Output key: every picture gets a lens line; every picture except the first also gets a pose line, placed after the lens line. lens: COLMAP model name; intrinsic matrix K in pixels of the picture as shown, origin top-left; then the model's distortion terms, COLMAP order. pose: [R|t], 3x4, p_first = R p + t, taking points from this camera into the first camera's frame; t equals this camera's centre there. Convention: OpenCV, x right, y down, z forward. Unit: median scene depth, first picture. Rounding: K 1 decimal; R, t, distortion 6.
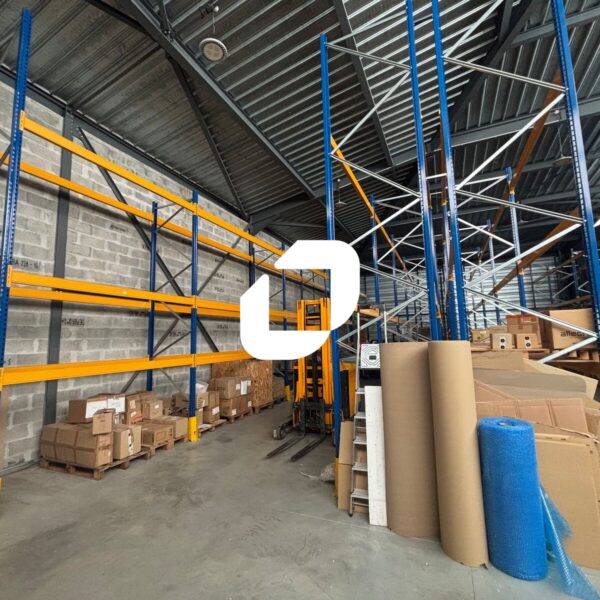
lens RADIAL K [[322.0, 0, 300.0], [0, 322.0, 300.0], [0, 0, 1]] dist [-0.001488, 0.001677]
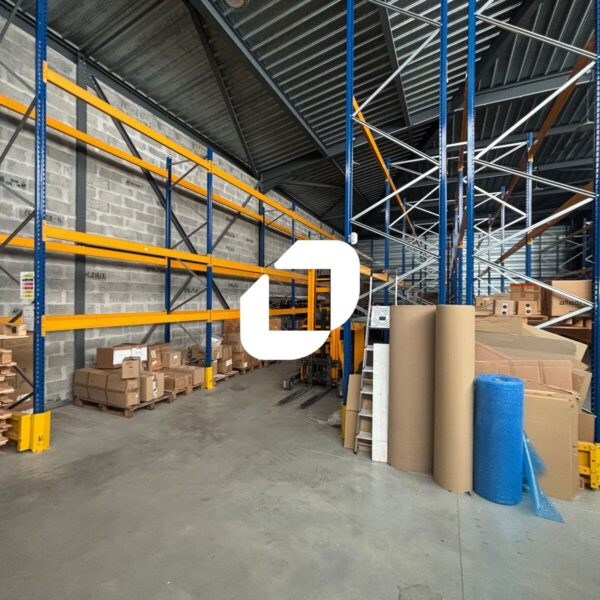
lens RADIAL K [[322.0, 0, 300.0], [0, 322.0, 300.0], [0, 0, 1]] dist [-0.001488, 0.001677]
pose [[0.999383, 0.034434, -0.006975, -0.028885], [-0.033335, 0.992058, 0.121287, -0.002762], [0.011096, -0.120980, 0.992593, -0.043783]]
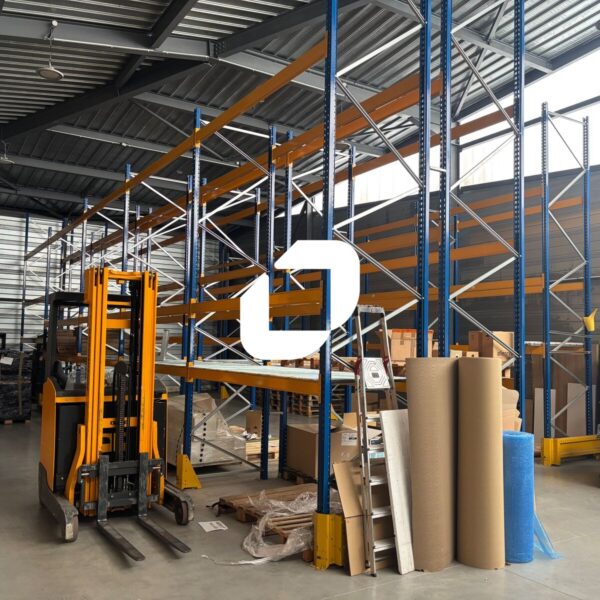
lens RADIAL K [[591.8, 0, 300.5], [0, 591.8, 310.6], [0, 0, 1]] dist [-0.005036, -0.020897]
pose [[0.553282, 0.089272, 0.828197, -0.675734], [-0.134931, 0.990715, -0.016648, 0.046726], [-0.821993, -0.102538, 0.560190, 0.236374]]
